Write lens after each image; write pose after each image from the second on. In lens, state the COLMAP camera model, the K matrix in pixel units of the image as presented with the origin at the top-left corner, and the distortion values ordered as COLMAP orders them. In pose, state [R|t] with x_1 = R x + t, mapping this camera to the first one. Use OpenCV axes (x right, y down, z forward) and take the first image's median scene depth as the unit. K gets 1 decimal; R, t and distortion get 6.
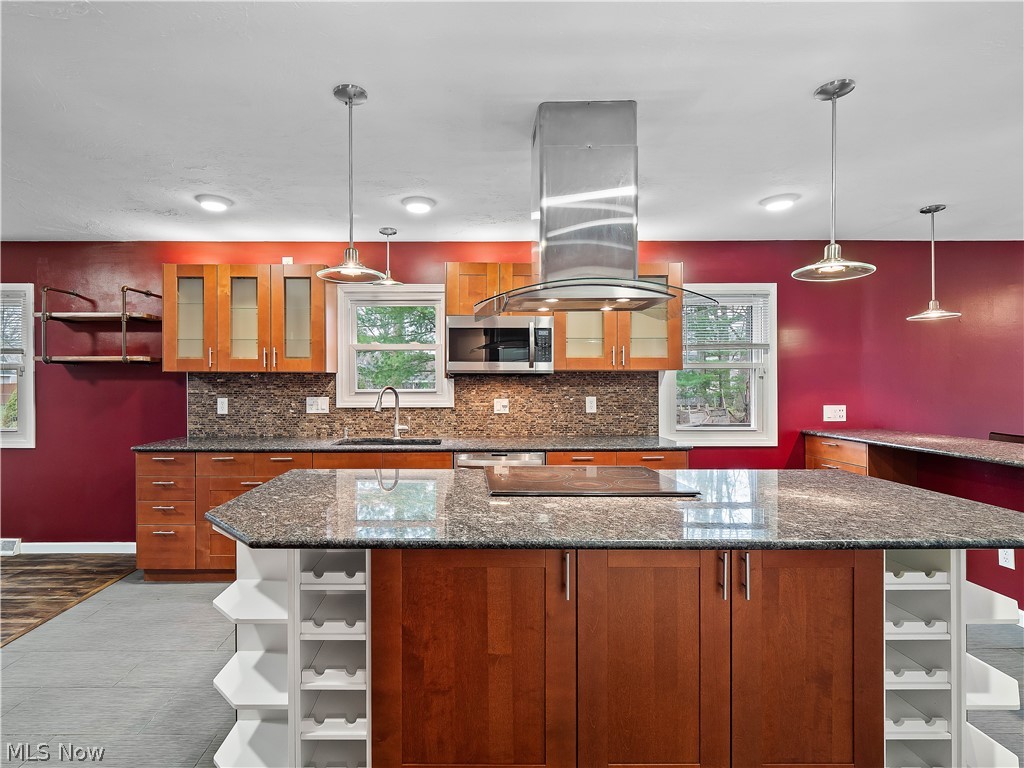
lens RADIAL K [[516.3, 0, 472.3], [0, 516.3, 381.6], [0, 0, 1]] dist [-0.002113, -0.000785]
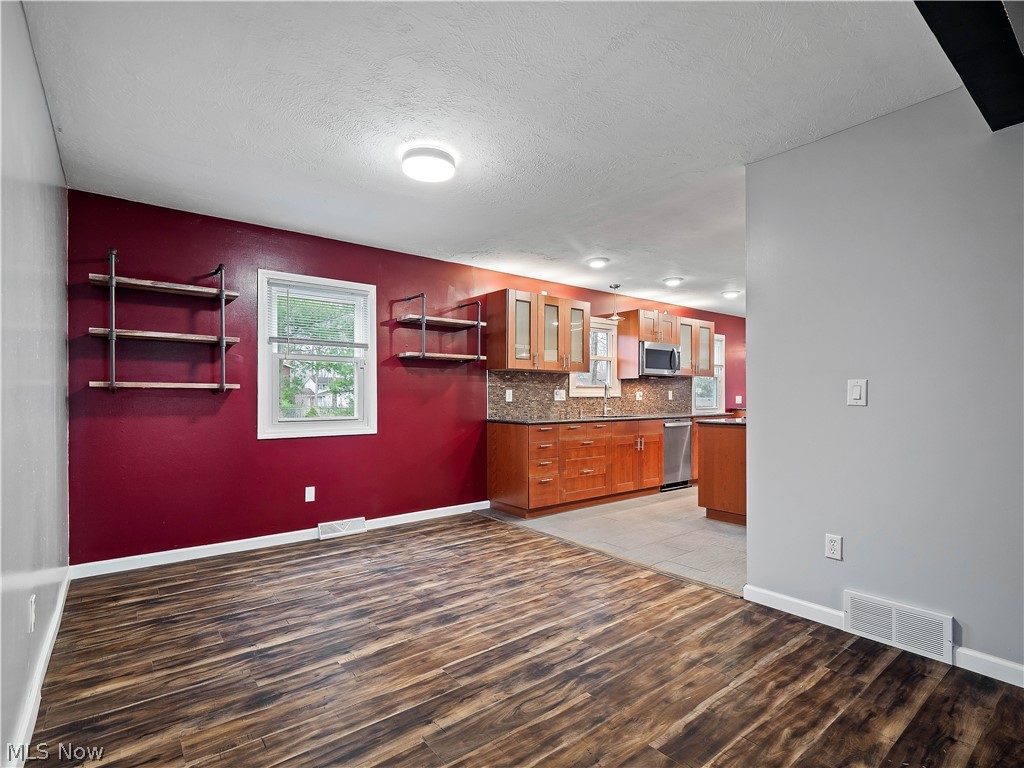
lens RADIAL K [[501.4, 0, 517.3], [0, 501.4, 390.3], [0, 0, 1]] dist [-0.000050, -0.002321]
pose [[0.773783, 0.008466, 0.633394, -1.334515], [-0.000495, 0.999918, -0.012761, 0.050998], [-0.633450, 0.009561, 0.773724, -0.031493]]
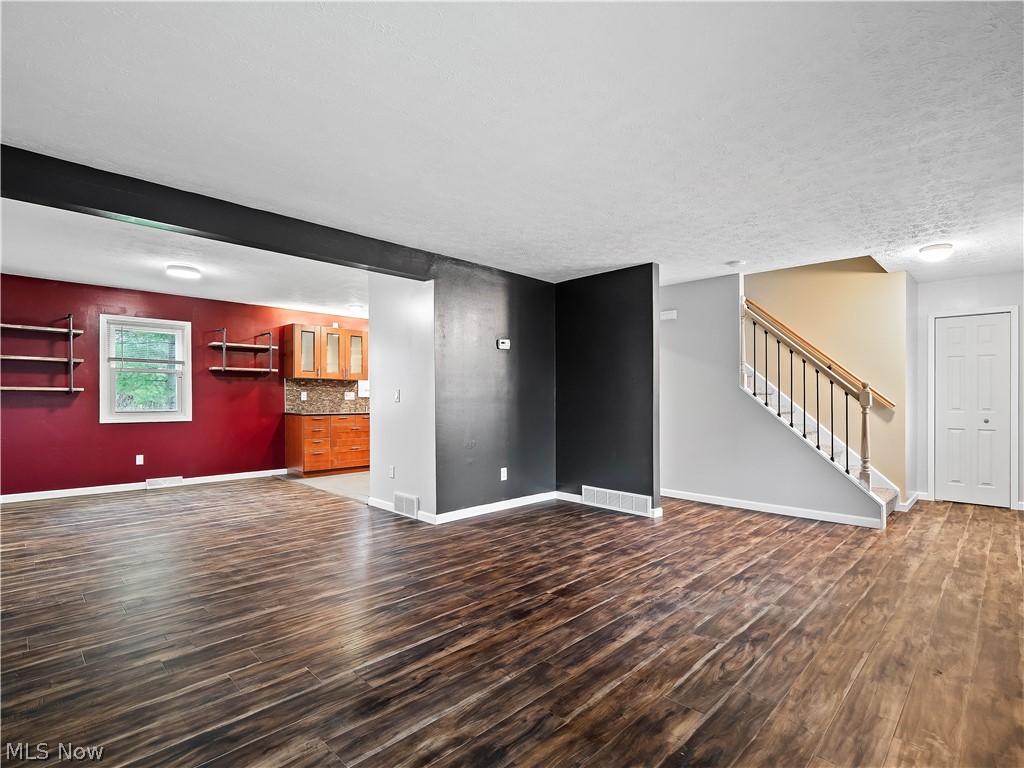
lens RADIAL K [[500.3, 0, 510.1], [0, 500.3, 397.3], [0, 0, 1]] dist [0.000031, -0.000436]
pose [[0.699268, 0.002973, 0.714853, -1.321140], [-0.003846, 0.999993, -0.000397, 0.050719], [-0.714849, -0.002472, 0.699275, -0.893120]]
